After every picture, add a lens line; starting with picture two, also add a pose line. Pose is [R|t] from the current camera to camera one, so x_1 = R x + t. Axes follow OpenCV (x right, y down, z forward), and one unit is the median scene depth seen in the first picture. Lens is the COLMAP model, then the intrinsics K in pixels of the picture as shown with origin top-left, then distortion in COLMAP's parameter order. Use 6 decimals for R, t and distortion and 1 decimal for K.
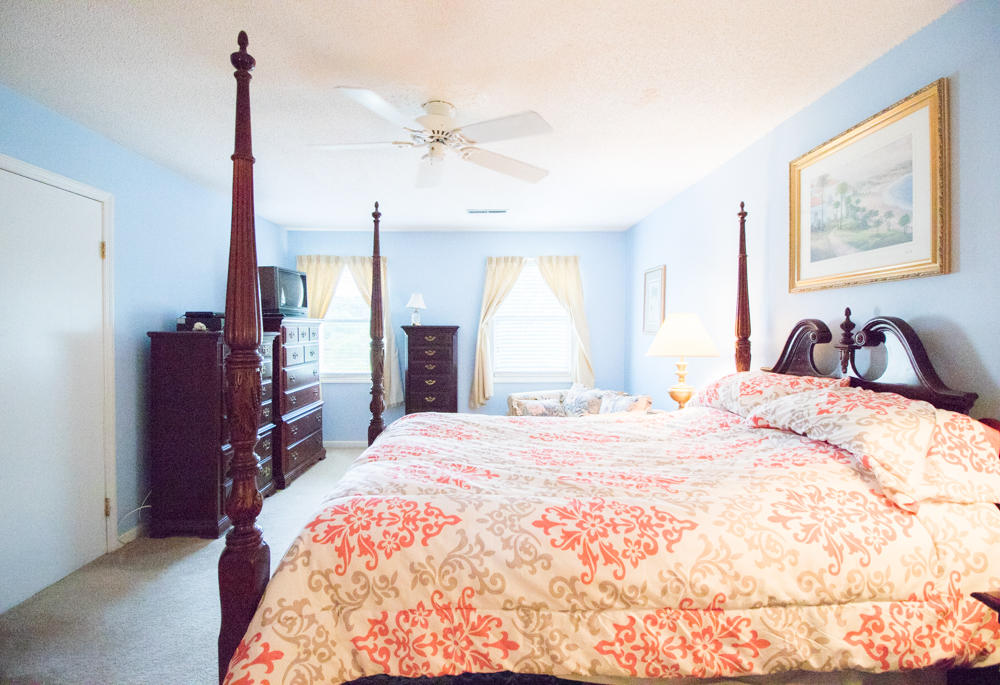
lens RADIAL K [[476.0, 0, 490.3], [0, 476.0, 340.6], [0, 0, 1]] dist [-0.001858, -0.013199]
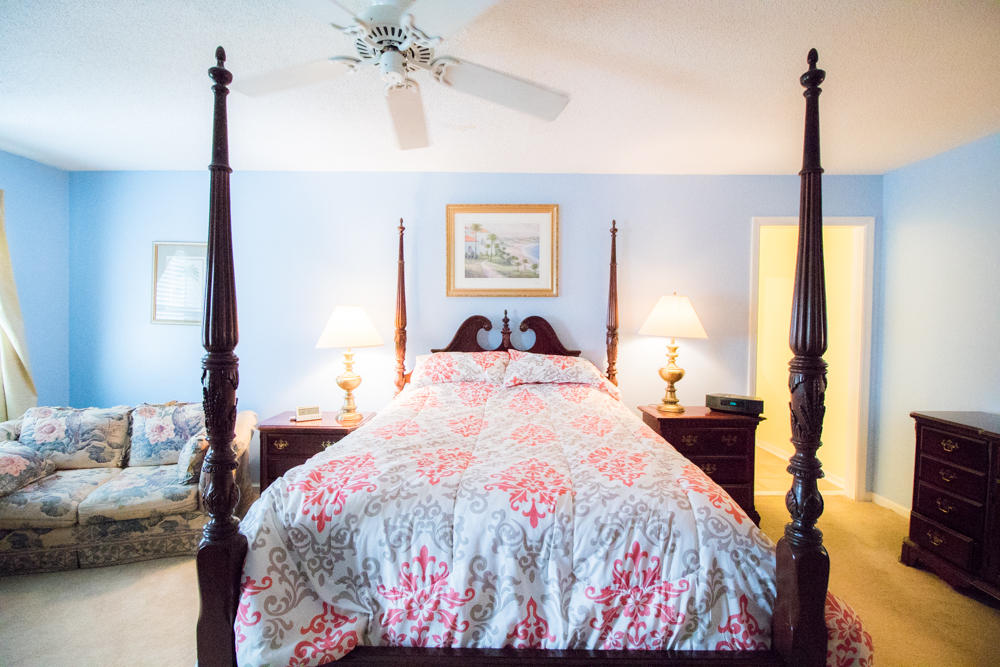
lens RADIAL K [[458.2, 0, 500.0], [0, 458.2, 333.5], [0, 0, 1]] dist [0.000893, -0.015589]
pose [[0.017658, -0.034016, 0.999265, -0.989083], [0.009570, 0.999381, 0.033851, -0.042814], [-0.999798, 0.008965, 0.017972, 1.070910]]
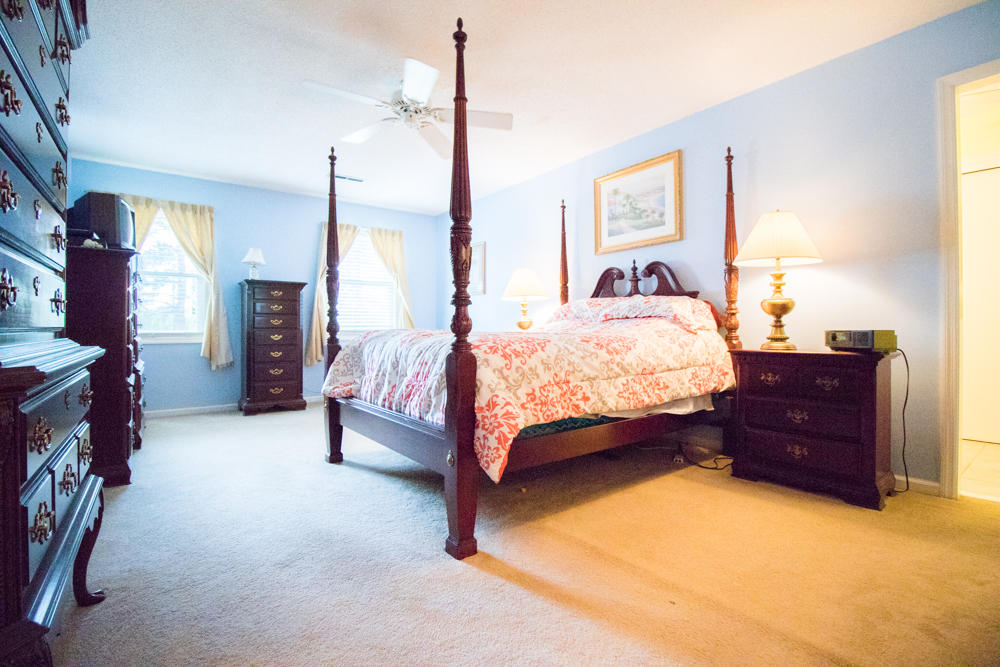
lens RADIAL K [[458.2, 0, 500.0], [0, 458.2, 333.5], [0, 0, 1]] dist [0.000893, -0.015589]
pose [[0.802367, -0.009911, 0.596749, -0.842397], [0.018531, 0.999794, -0.008312, 0.252623], [-0.596543, 0.017728, 0.802385, -0.162637]]
